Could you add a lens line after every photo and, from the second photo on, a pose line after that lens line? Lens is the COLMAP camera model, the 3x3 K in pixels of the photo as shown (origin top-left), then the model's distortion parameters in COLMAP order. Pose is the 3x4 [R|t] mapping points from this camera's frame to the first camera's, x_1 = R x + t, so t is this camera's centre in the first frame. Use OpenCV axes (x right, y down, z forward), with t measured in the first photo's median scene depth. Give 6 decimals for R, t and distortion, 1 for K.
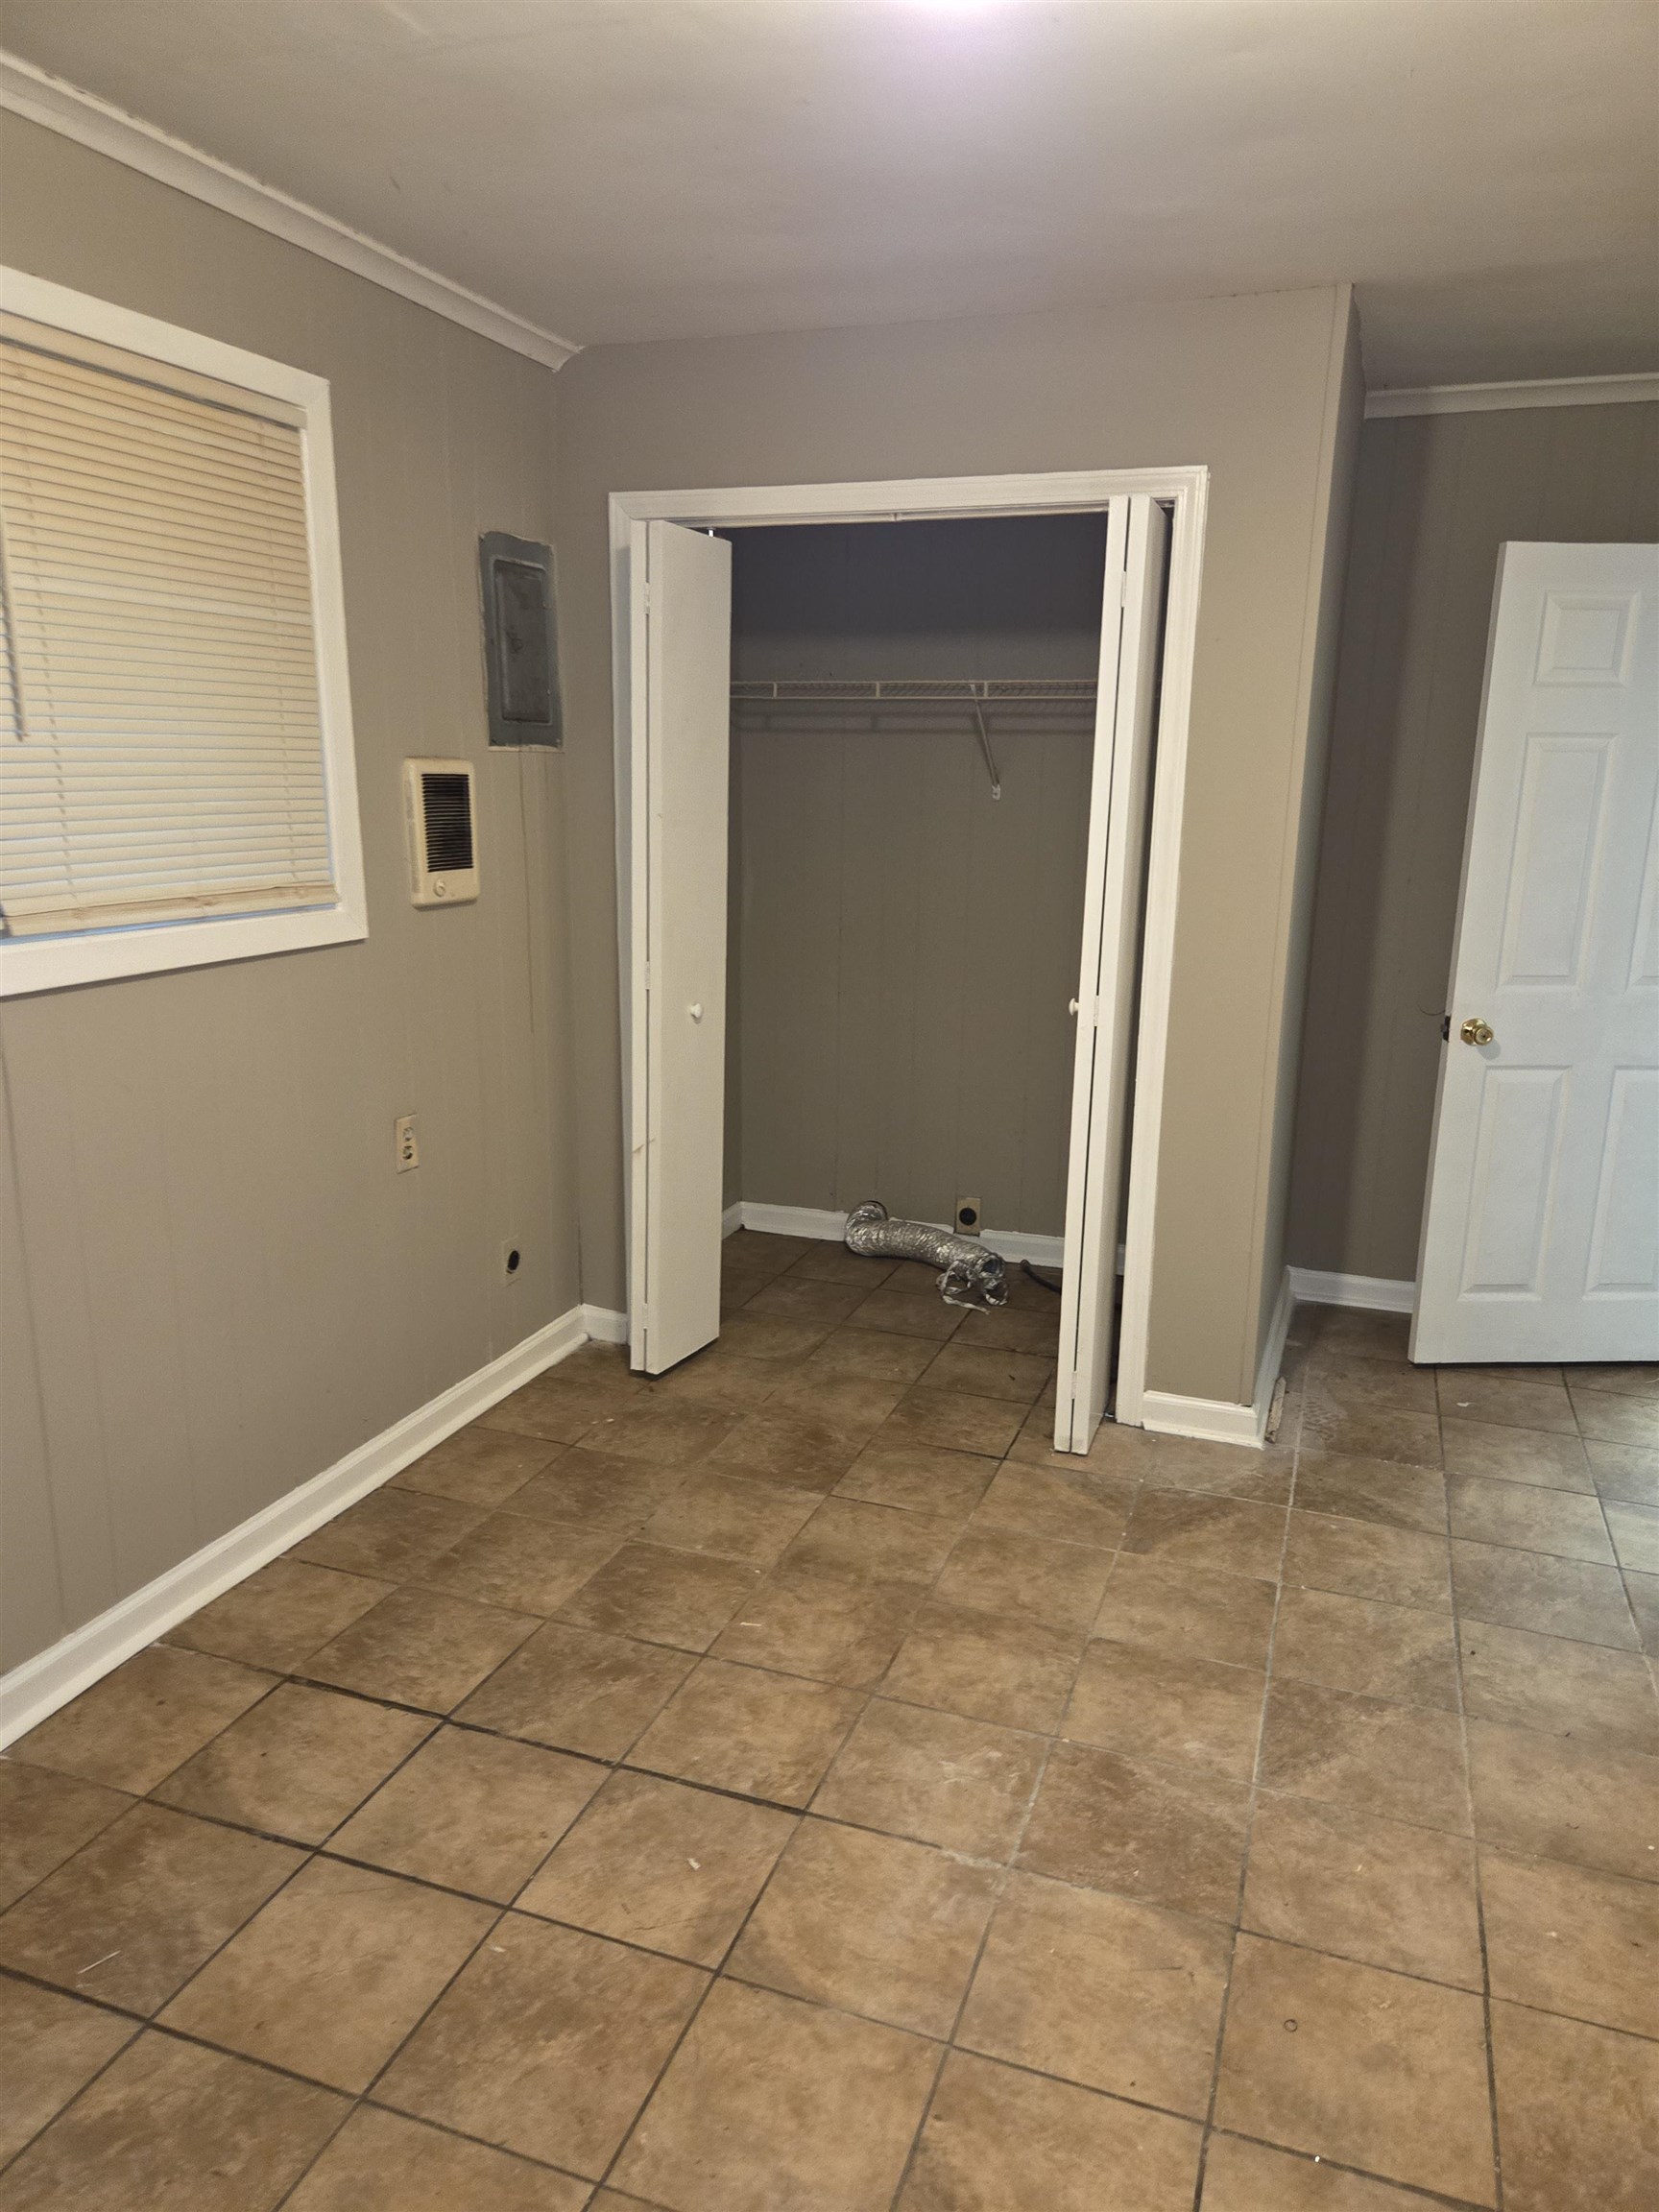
lens RADIAL K [[1490.9, 0, 848.1], [0, 1490.9, 1116.2], [0, 0, 1]] dist [0.068714, -0.057412]
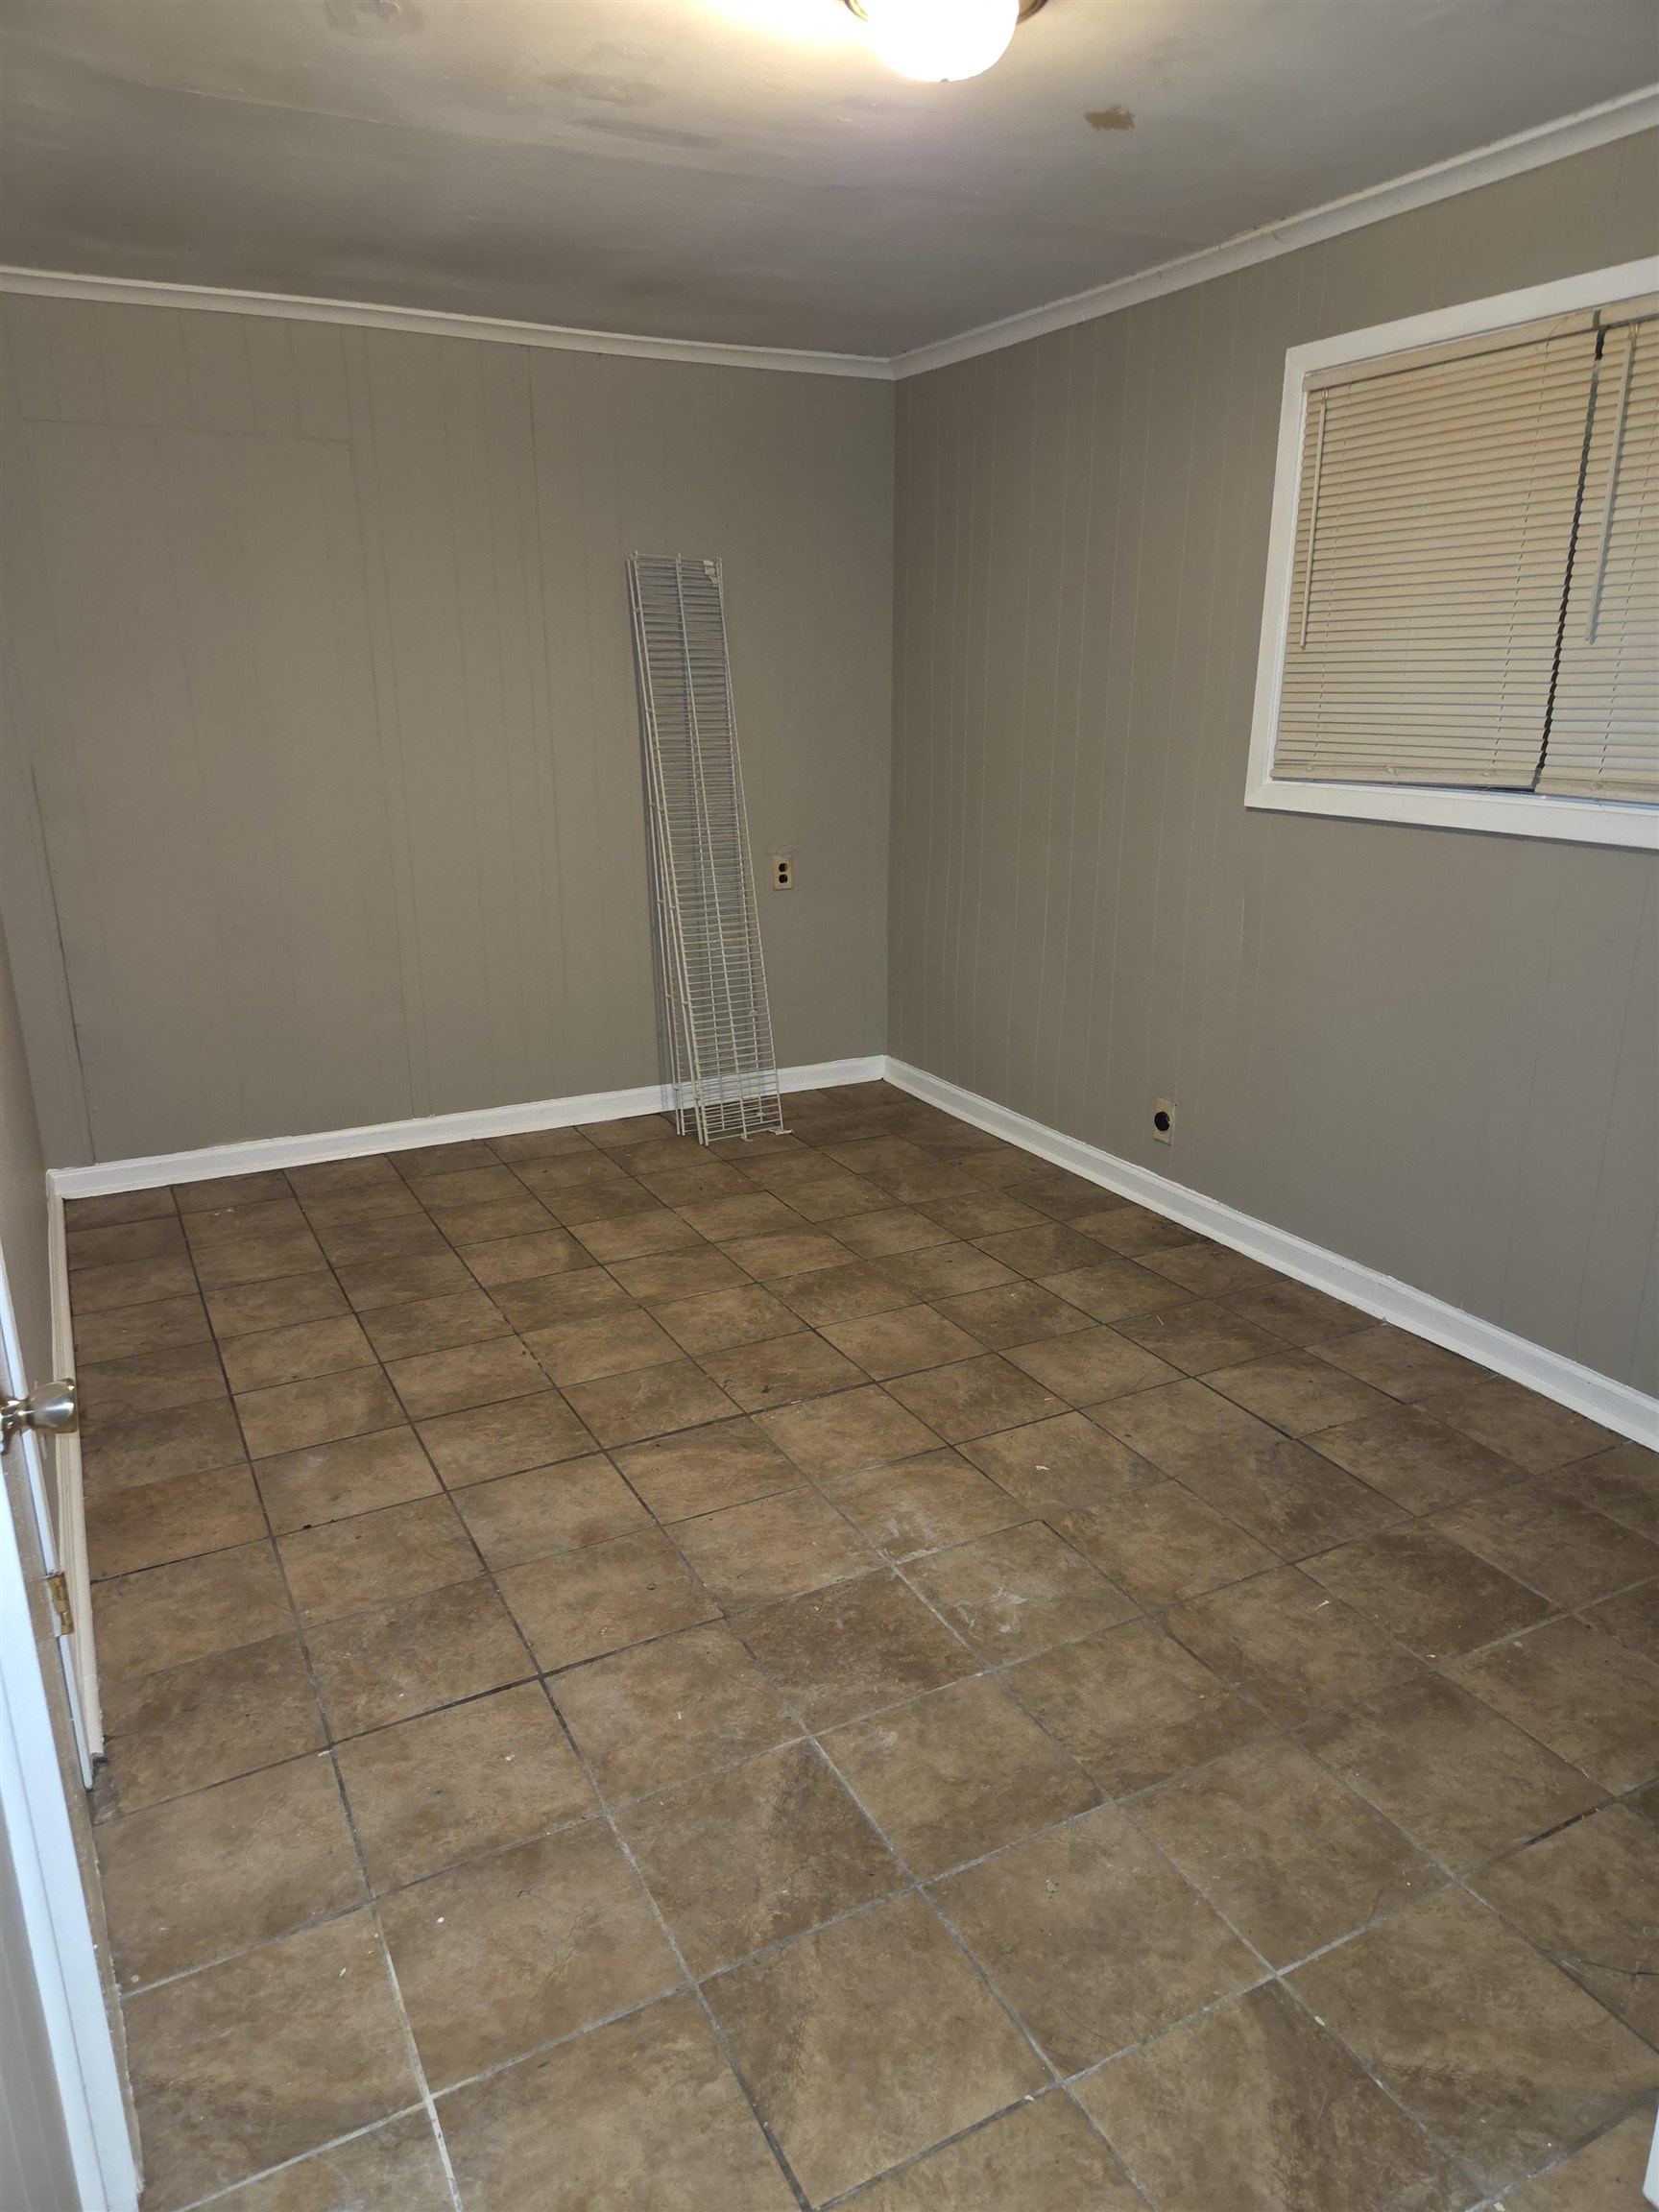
lens RADIAL K [[1490.9, 0, 831.6], [0, 1490.9, 1101.7], [0, 0, 1]] dist [0.068714, -0.057412]
pose [[-0.687157, 0.187247, -0.701964, 0.840259], [-0.179285, 0.892628, 0.413609, -0.302367], [0.704040, 0.410066, -0.579805, 1.381057]]
